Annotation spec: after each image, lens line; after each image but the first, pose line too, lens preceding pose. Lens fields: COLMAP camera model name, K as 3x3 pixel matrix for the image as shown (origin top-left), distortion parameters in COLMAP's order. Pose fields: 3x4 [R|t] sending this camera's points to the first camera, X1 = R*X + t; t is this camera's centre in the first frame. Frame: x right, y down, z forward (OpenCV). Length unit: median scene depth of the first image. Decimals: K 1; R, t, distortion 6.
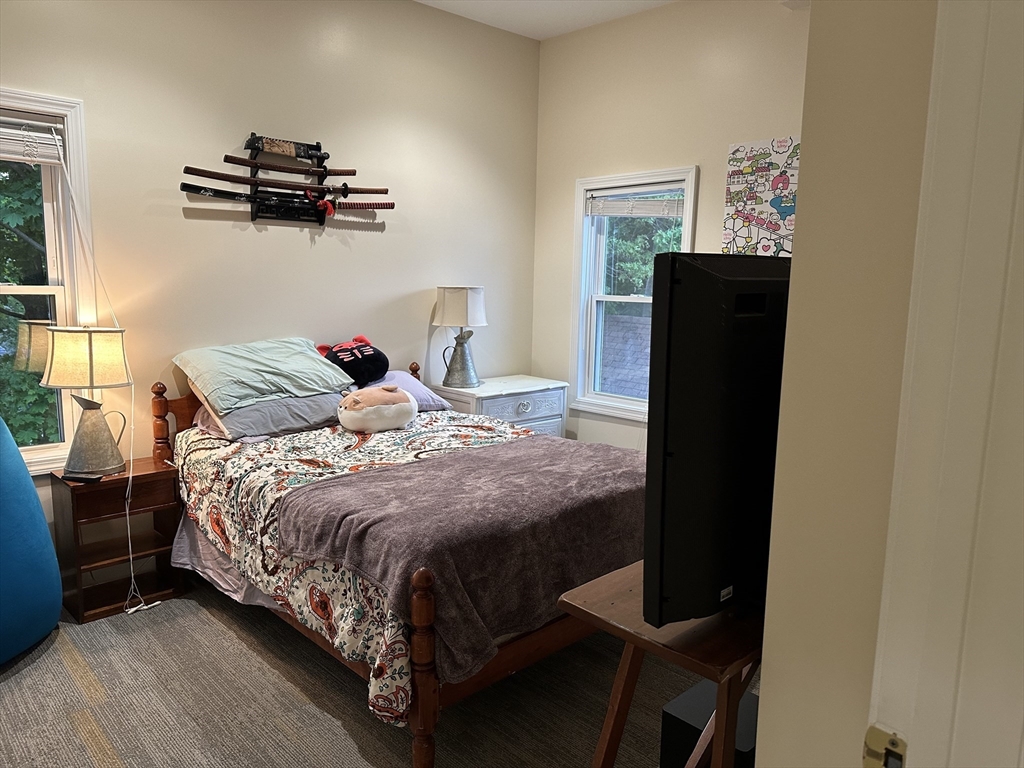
lens RADIAL K [[711.4, 0, 512.0], [0, 711.4, 382.1], [0, 0, 1]] dist [0.153547, -0.229141]
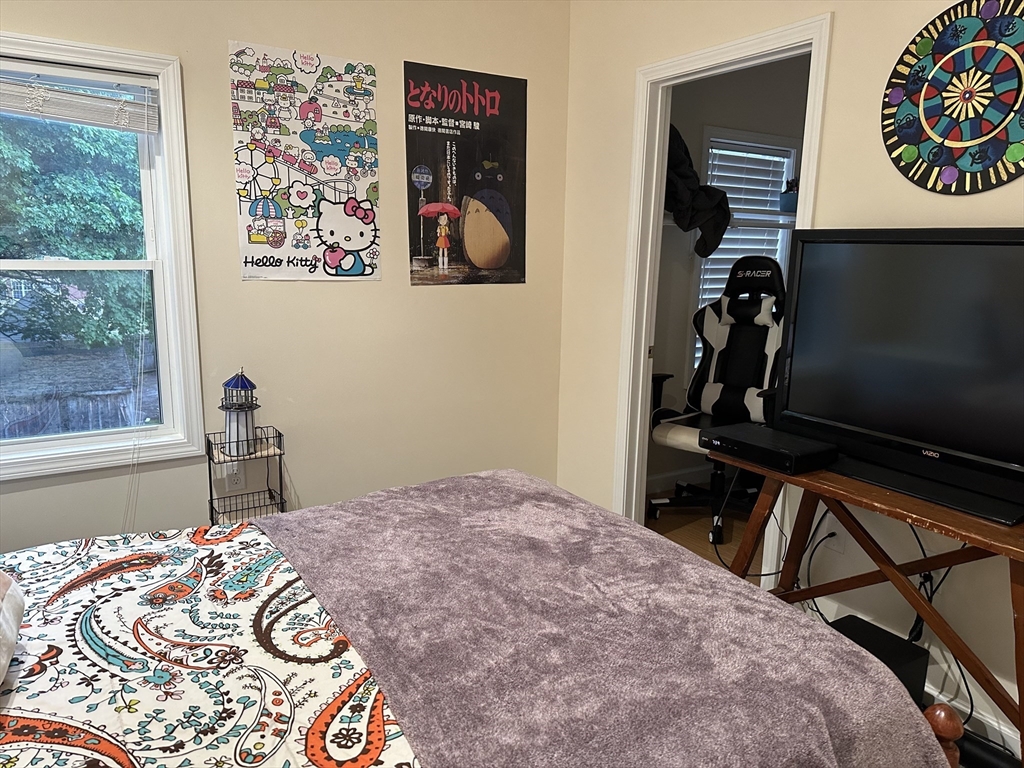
lens RADIAL K [[711.4, 0, 512.0], [0, 711.4, 382.1], [0, 0, 1]] dist [0.153547, -0.229141]
pose [[0.224489, -0.215197, 0.950418, -0.390323], [0.118181, 0.974125, 0.192650, -0.111140], [-0.967284, 0.069074, 0.244112, 0.599832]]
